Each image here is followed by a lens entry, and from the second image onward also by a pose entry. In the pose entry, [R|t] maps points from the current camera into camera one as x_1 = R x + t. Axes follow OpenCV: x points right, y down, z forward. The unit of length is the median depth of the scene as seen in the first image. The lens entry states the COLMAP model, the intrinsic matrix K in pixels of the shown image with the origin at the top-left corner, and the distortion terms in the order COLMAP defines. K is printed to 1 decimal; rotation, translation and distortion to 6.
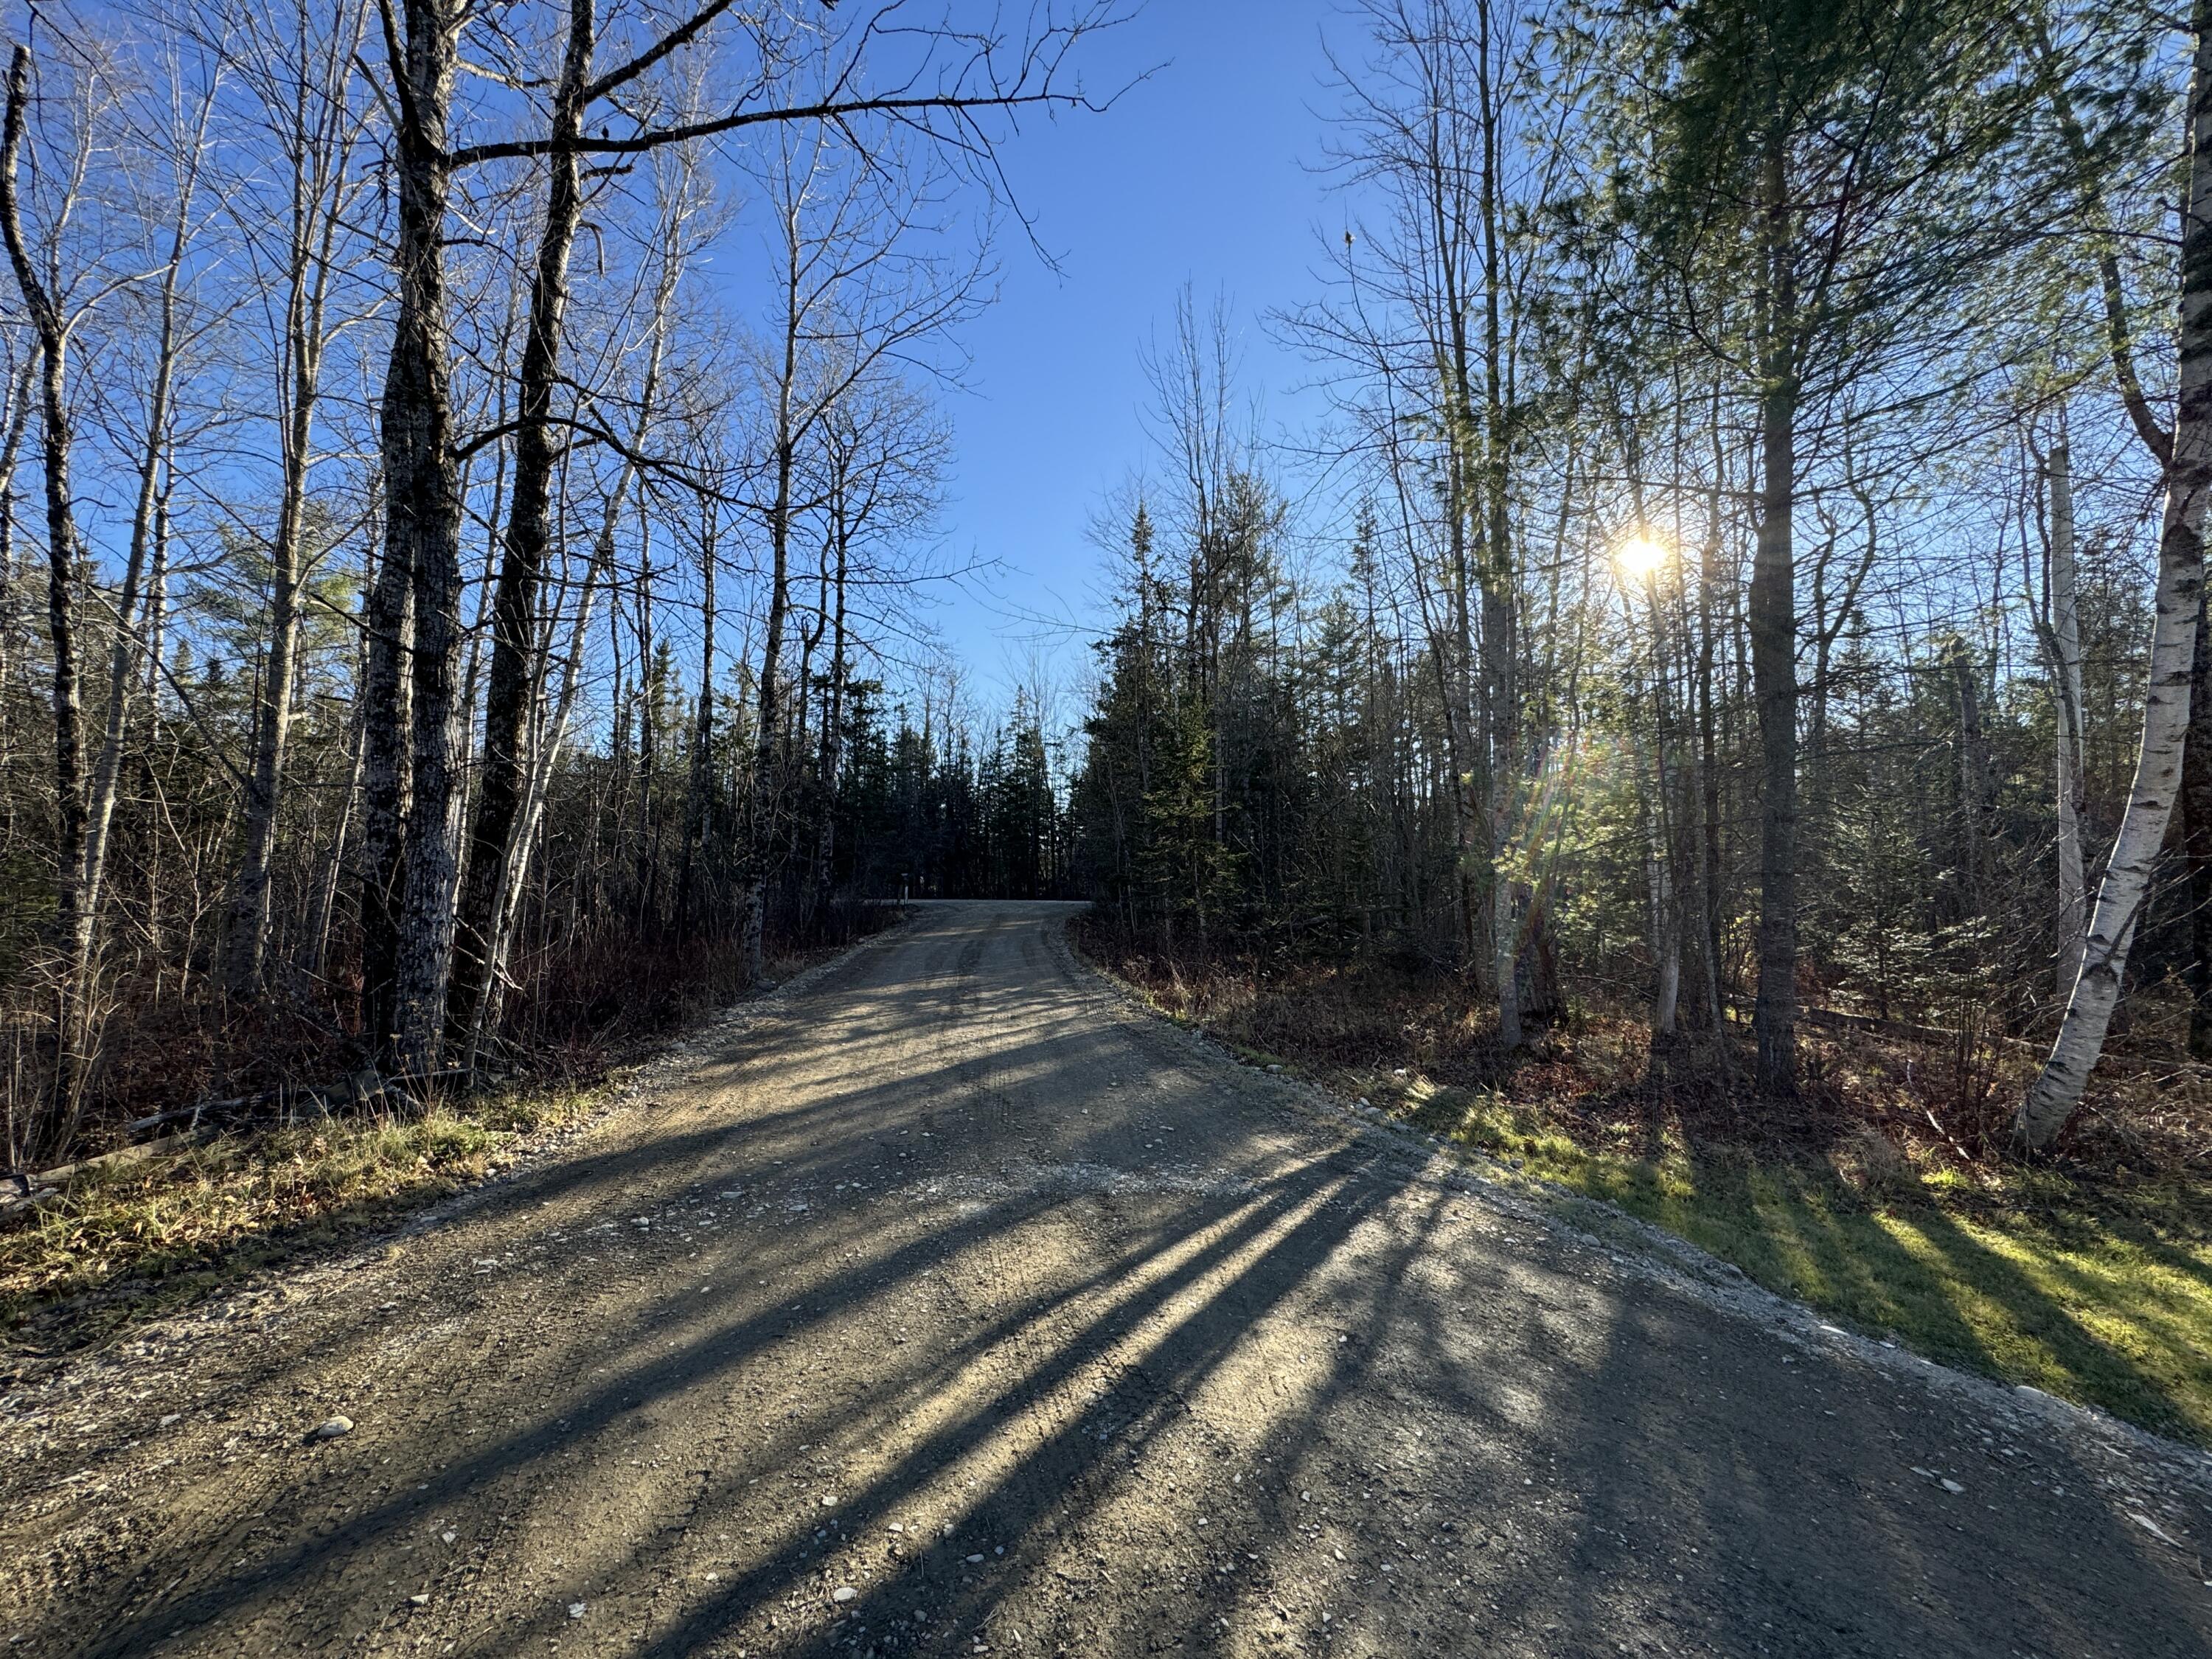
lens RADIAL K [[891.3, 0, 1105.8], [0, 891.3, 825.9], [0, 0, 1]] dist [-0.004075, 0.000085]
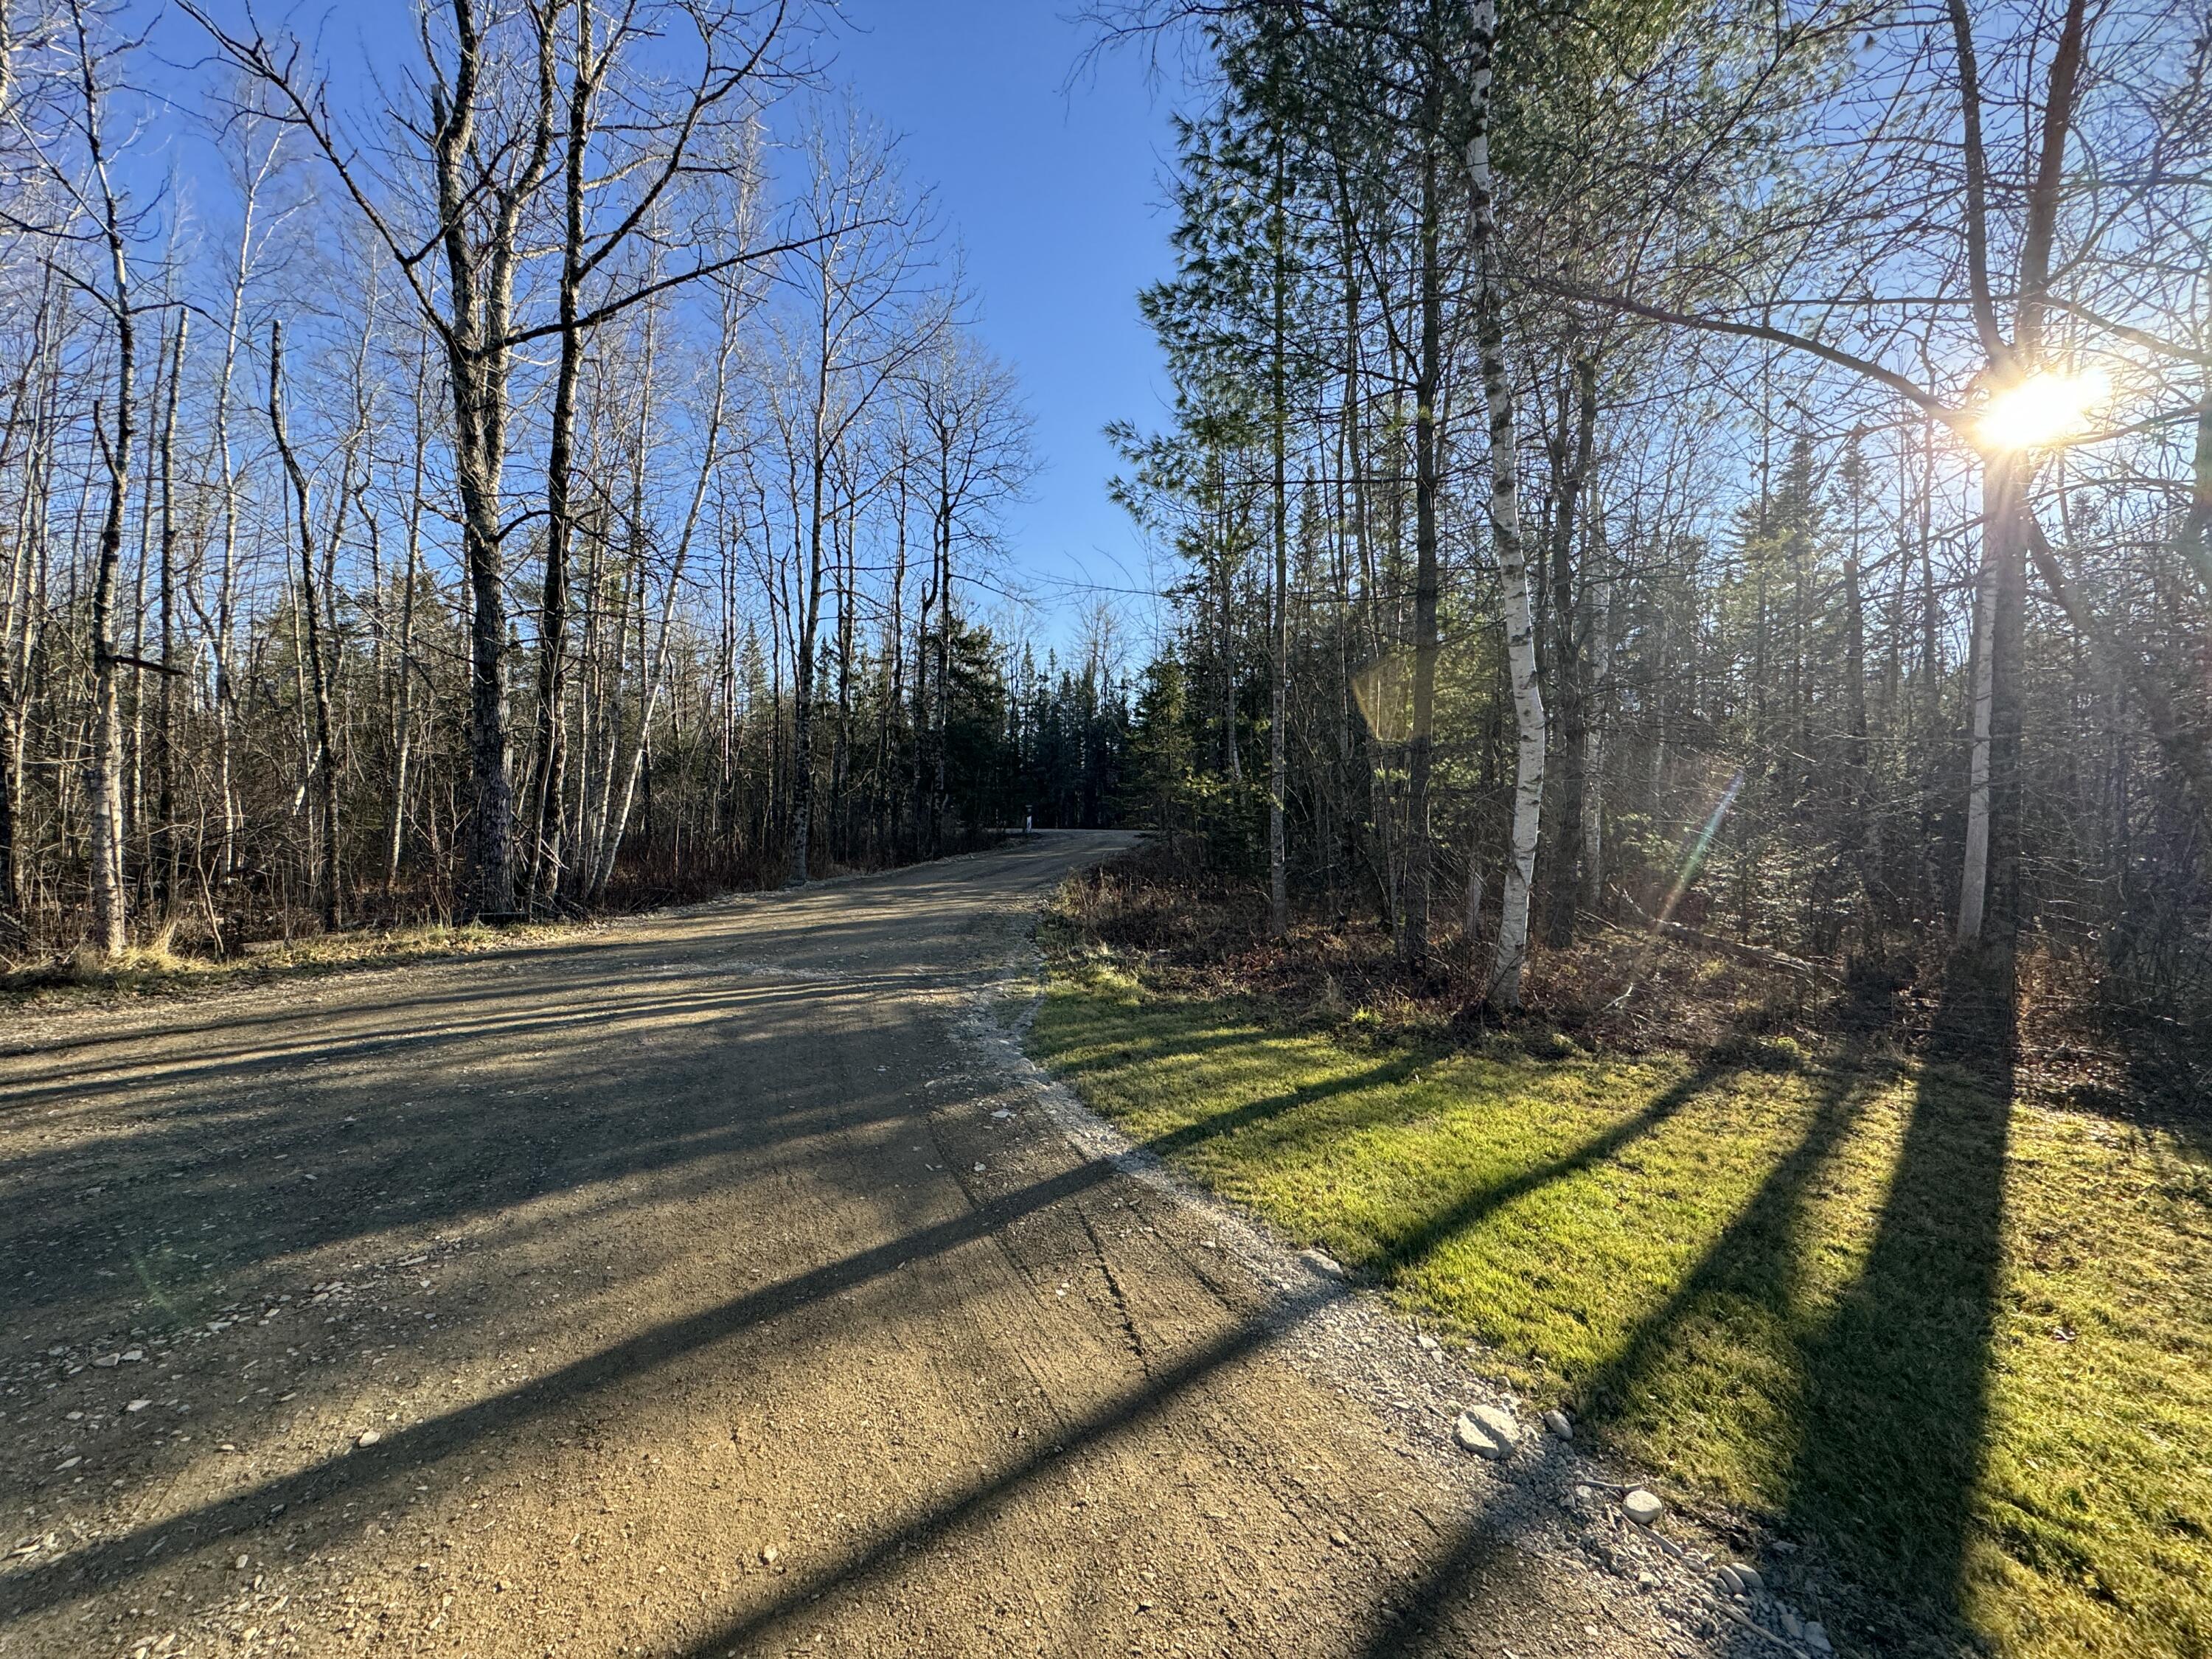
lens RADIAL K [[891.3, 0, 1106.6], [0, 891.3, 828.4], [0, 0, 1]] dist [-0.004075, 0.000085]
pose [[0.967867, 0.012691, -0.251141, 0.370106], [0.006555, 0.997113, 0.075648, -0.001598], [0.251376, -0.074863, 0.964990, -0.161202]]
